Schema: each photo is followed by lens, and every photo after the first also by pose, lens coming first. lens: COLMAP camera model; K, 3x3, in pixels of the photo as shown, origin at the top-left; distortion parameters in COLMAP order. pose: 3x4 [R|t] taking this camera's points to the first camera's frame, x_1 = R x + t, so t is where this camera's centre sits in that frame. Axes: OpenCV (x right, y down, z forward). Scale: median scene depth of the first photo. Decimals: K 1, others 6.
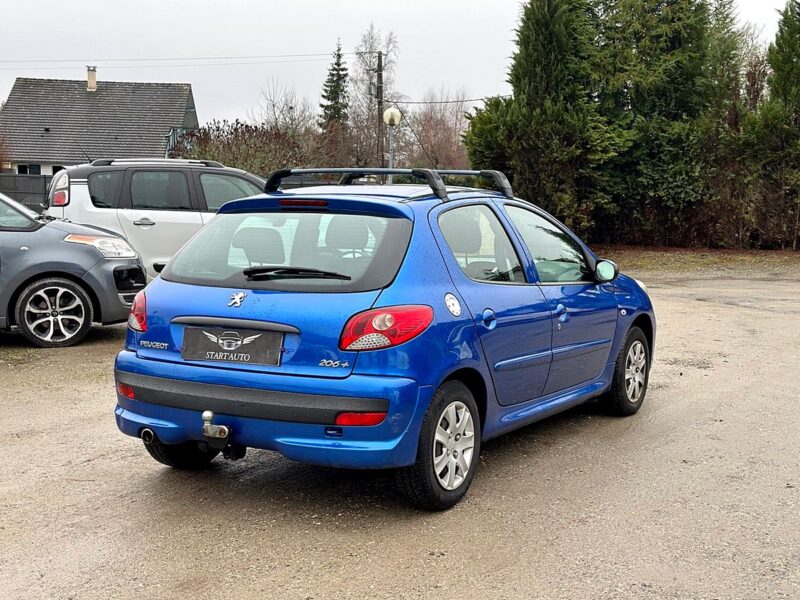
lens RADIAL K [[1112.2, 0, 400.0], [0, 1112.2, 300.0], [0, 0, 1]] dist [0.334745, 0.015450]
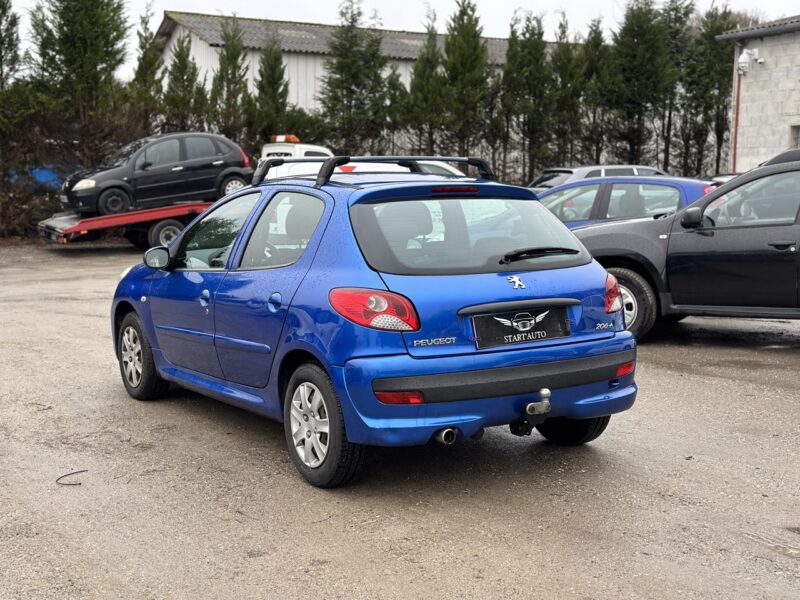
lens RADIAL K [[1112.2, 0, 400.0], [0, 1112.2, 300.0], [0, 0, 1]] dist [0.334745, 0.015450]
pose [[0.502439, -0.113417, 0.857141, -1.090383], [0.108998, 0.991759, 0.067337, -0.065566], [-0.857715, 0.059594, 0.510661, 0.566471]]
